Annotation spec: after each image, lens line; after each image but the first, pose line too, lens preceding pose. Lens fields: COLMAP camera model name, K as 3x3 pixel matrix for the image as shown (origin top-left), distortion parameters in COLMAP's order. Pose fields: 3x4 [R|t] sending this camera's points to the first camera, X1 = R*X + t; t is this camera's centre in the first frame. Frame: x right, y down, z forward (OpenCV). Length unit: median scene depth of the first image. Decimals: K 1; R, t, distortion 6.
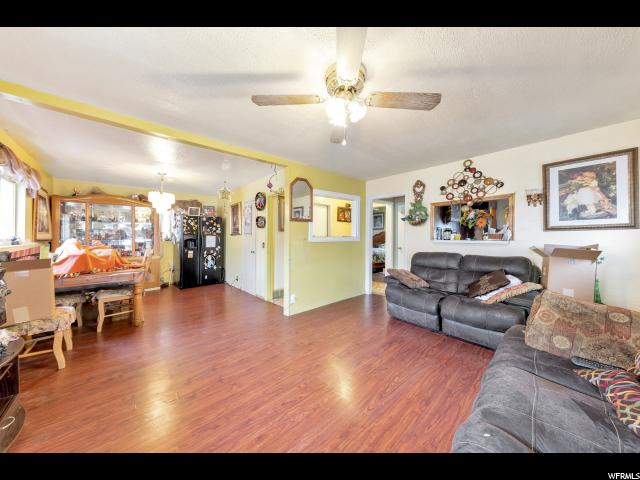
lens RADIAL K [[216.0, 0, 316.1], [0, 216.0, 232.7], [0, 0, 1]] dist [0.000333, -0.000038]
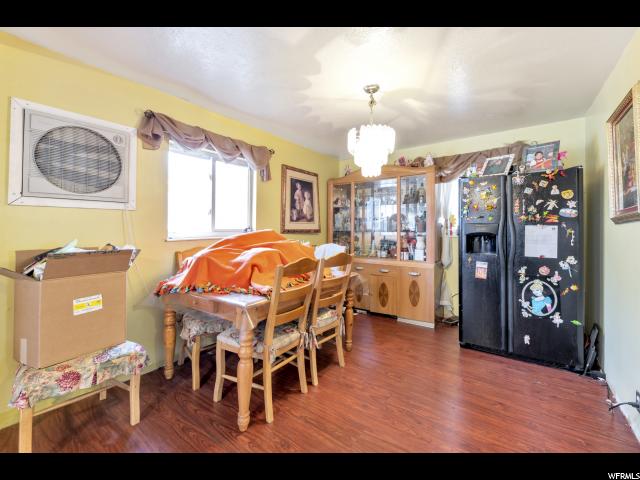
lens RADIAL K [[276.0, 0, 320.8], [0, 276.0, 222.6], [0, 0, 1]] dist [-0.011003, -0.000213]
pose [[0.192216, -0.011257, -0.981288, -0.217888], [0.017132, 0.999820, -0.008114, 0.013937], [0.981203, -0.015252, 0.192374, 1.027070]]
